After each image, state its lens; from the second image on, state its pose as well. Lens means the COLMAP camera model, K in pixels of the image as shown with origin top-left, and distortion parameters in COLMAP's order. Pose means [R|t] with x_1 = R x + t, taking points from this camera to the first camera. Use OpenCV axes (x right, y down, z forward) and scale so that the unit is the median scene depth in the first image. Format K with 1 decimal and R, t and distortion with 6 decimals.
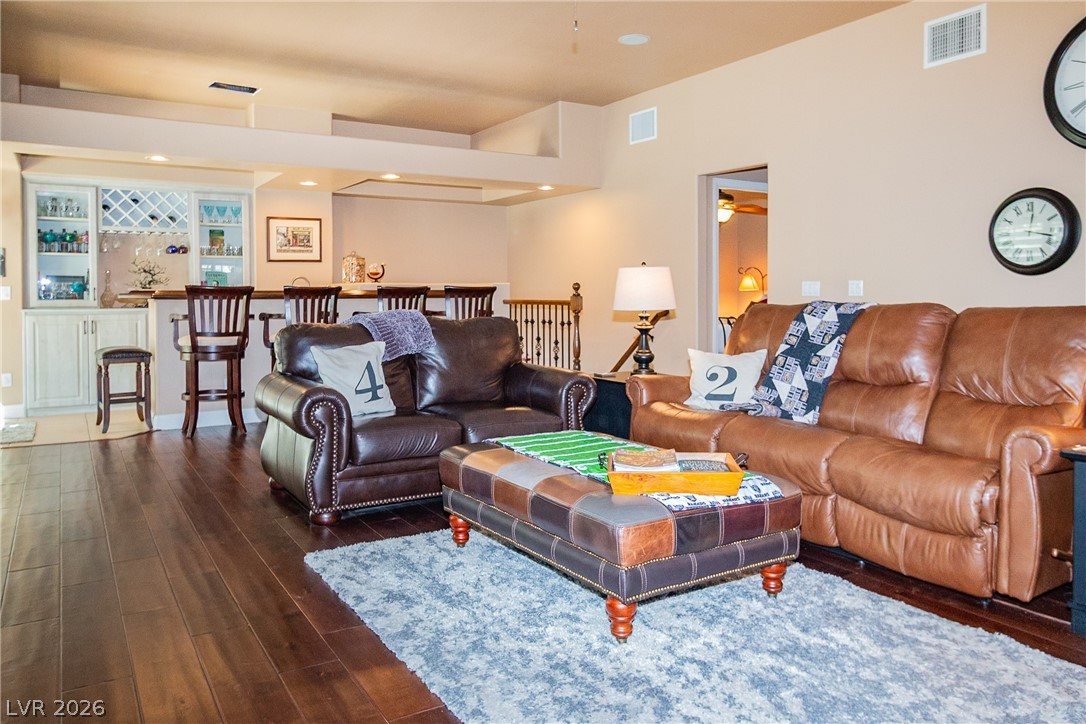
lens RADIAL K [[797.1, 0, 537.0], [0, 797.1, 310.5], [0, 0, 1]] dist [-0.013193, 0.000111]
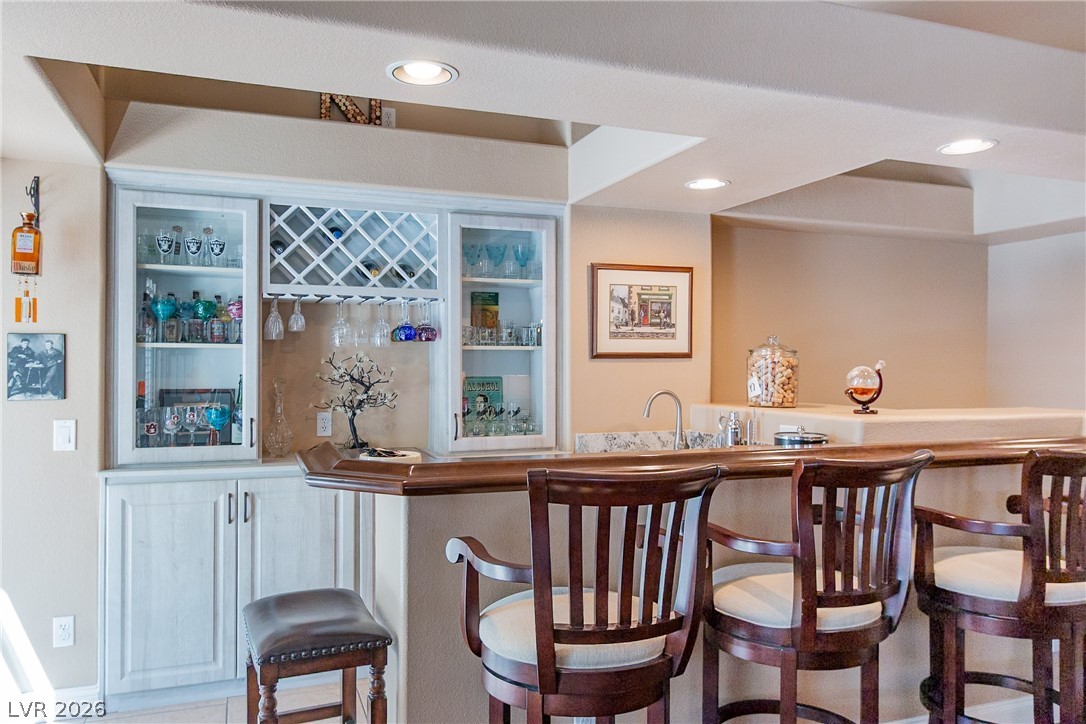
lens RADIAL K [[797.1, 0, 543.5], [0, 797.1, 362.9], [0, 0, 1]] dist [-0.013193, 0.000111]
pose [[0.984231, 0.004907, -0.176818, -0.307049], [-0.009223, 0.999679, -0.023597, -0.050806], [0.176646, 0.024855, 0.983961, 0.570231]]
